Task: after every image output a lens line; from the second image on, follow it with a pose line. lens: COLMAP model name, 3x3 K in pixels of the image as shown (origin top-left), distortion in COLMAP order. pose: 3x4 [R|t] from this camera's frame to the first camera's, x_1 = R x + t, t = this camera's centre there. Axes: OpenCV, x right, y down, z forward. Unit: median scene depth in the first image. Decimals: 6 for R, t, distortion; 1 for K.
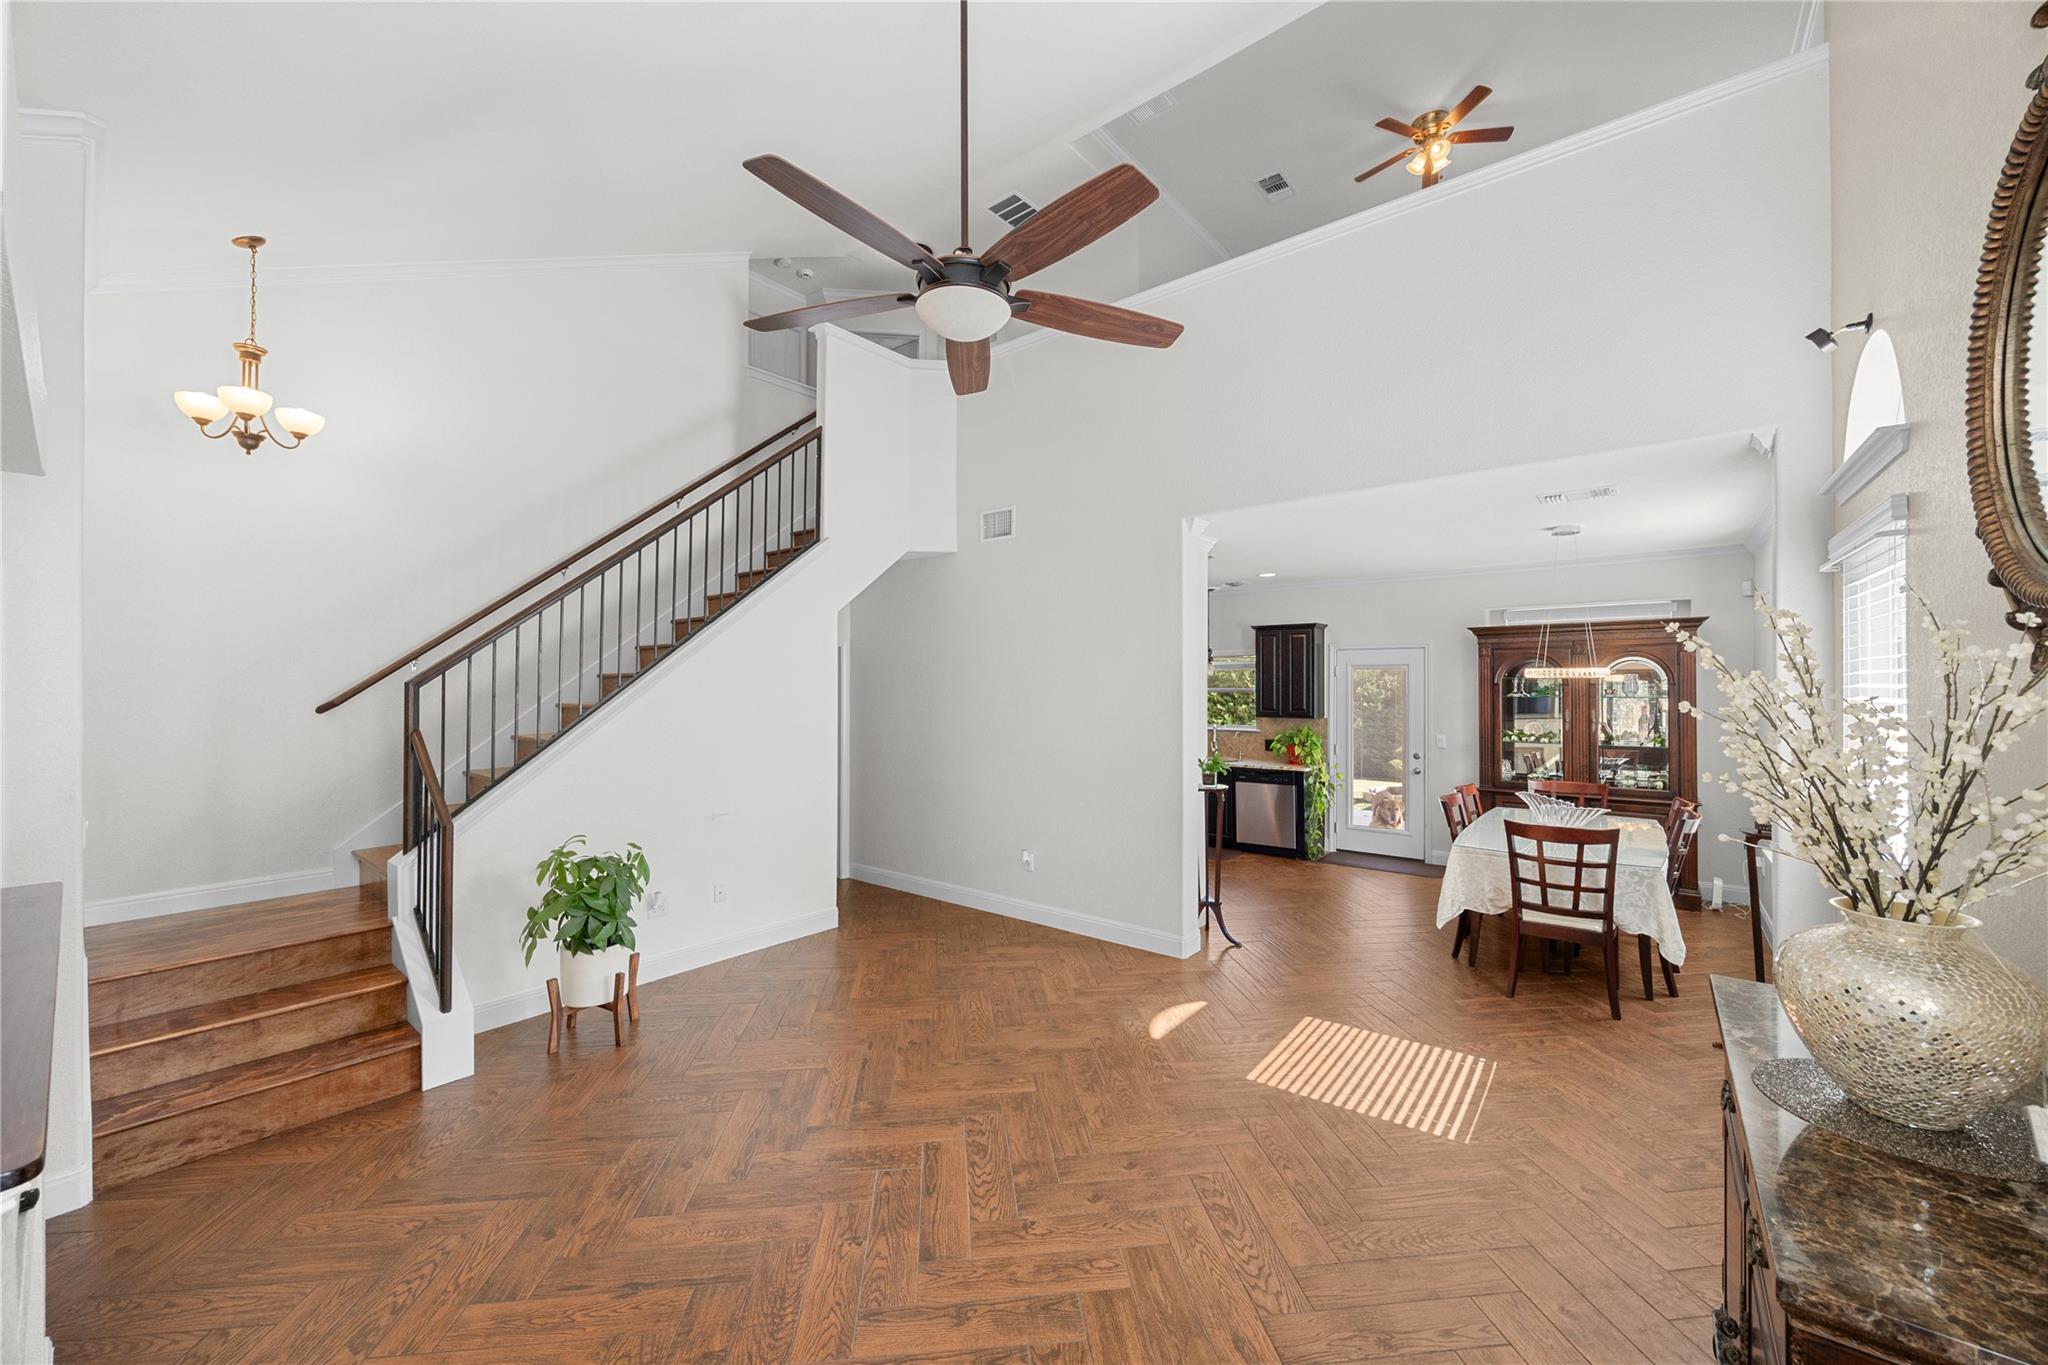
lens RADIAL K [[778.3, 0, 1034.1], [0, 778.3, 687.7], [0, 0, 1]] dist [0.050615, -0.000064]
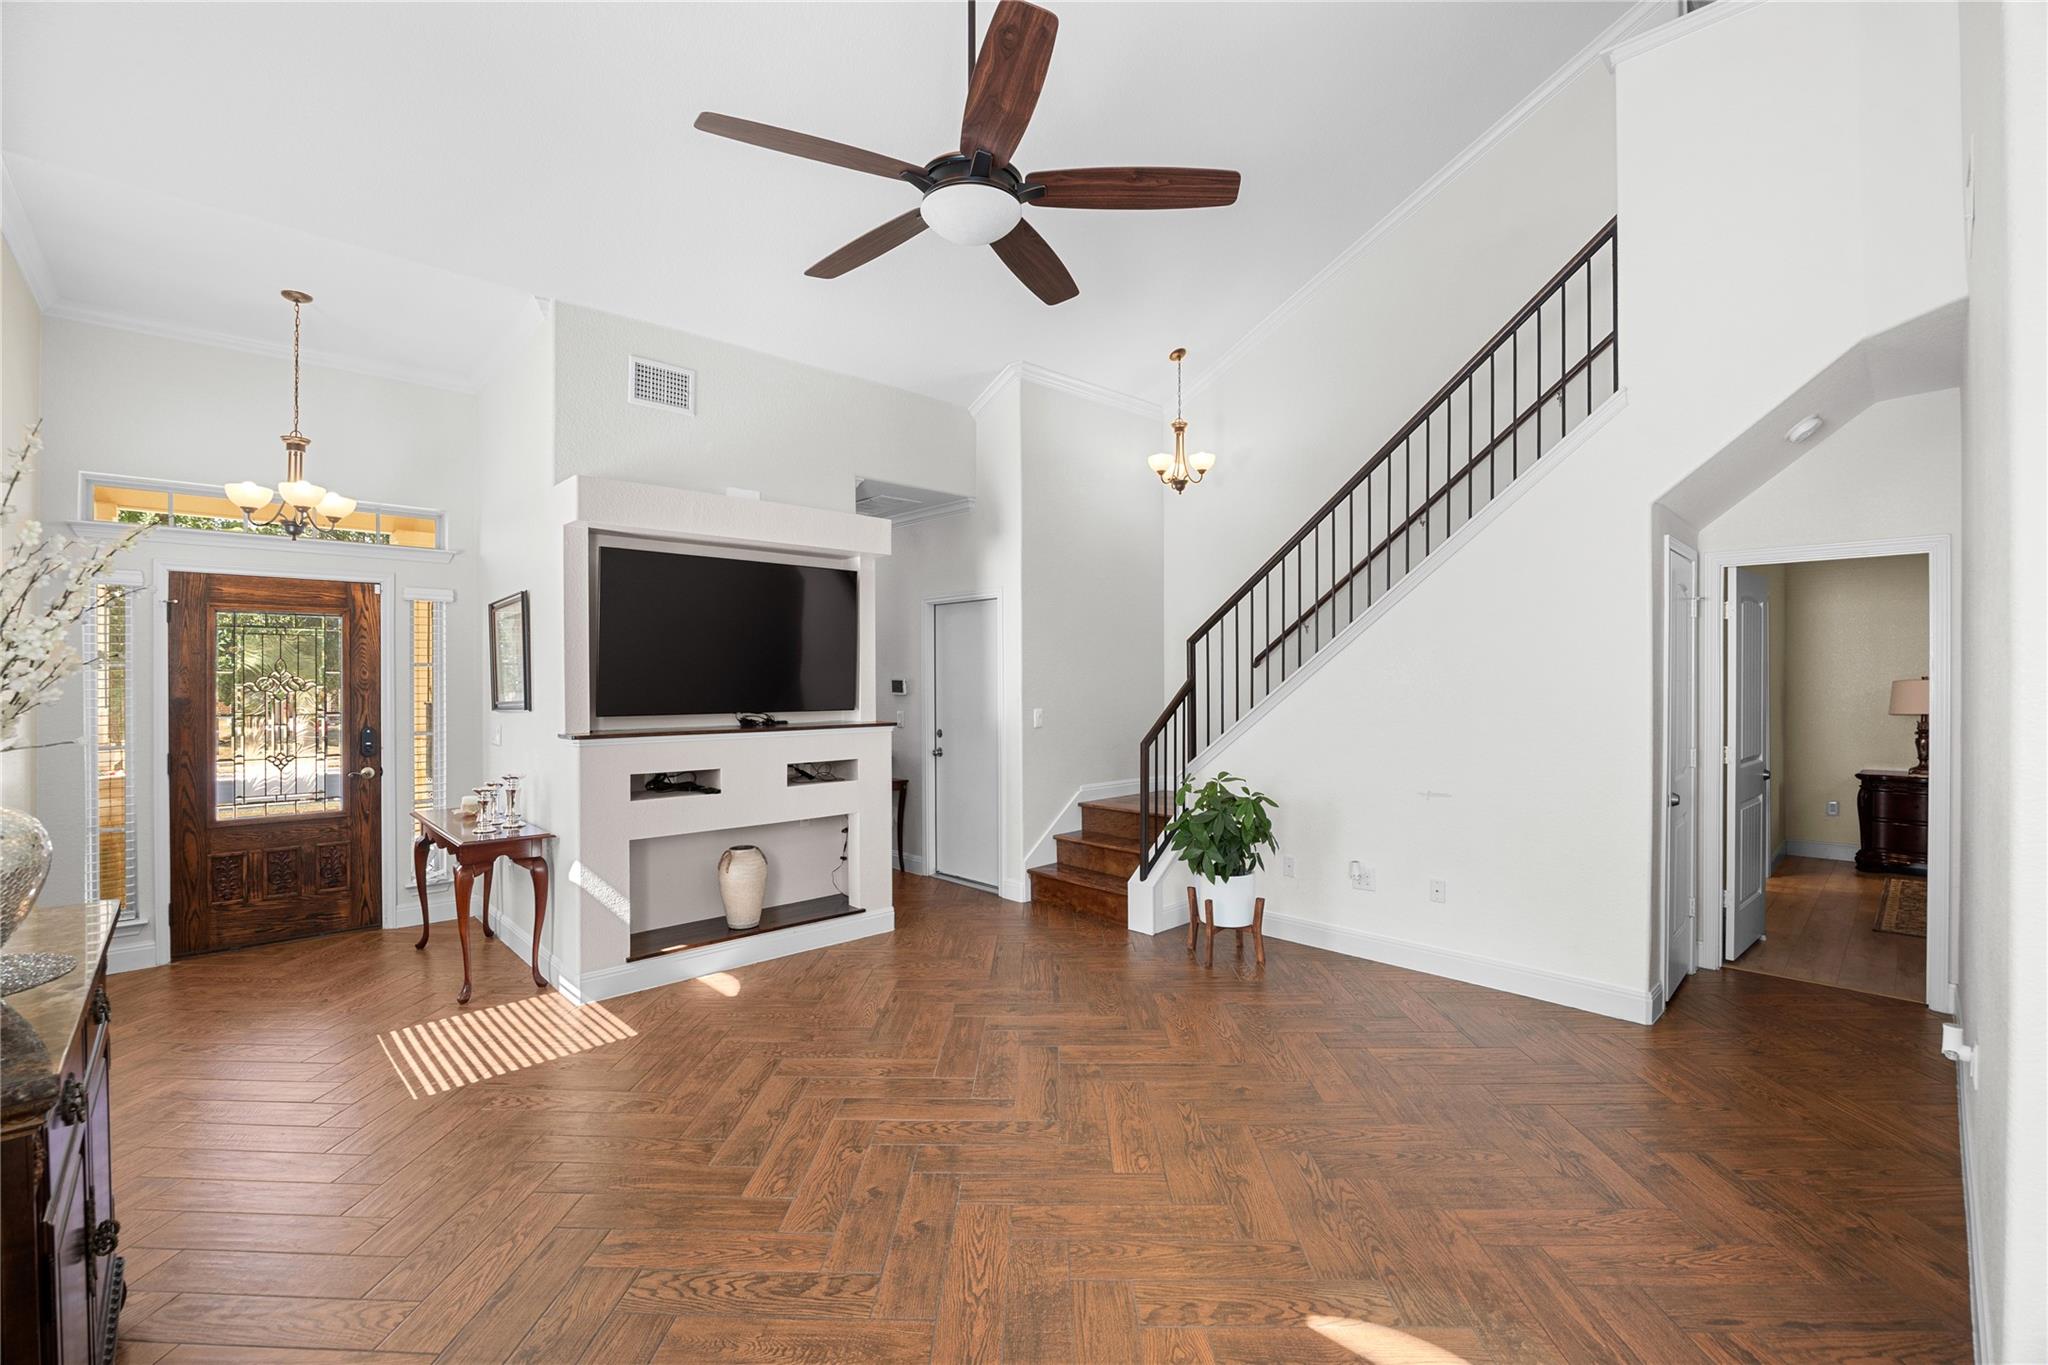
lens RADIAL K [[922.0, 0, 1027.9], [0, 922.0, 657.6], [0, 0, 1]] dist [-0.003623, -0.000165]
pose [[-0.160715, -0.034803, -0.986387, 0.836891], [-0.004154, 0.999393, -0.034585, 0.088789], [0.986992, -0.001461, -0.160762, 1.068160]]
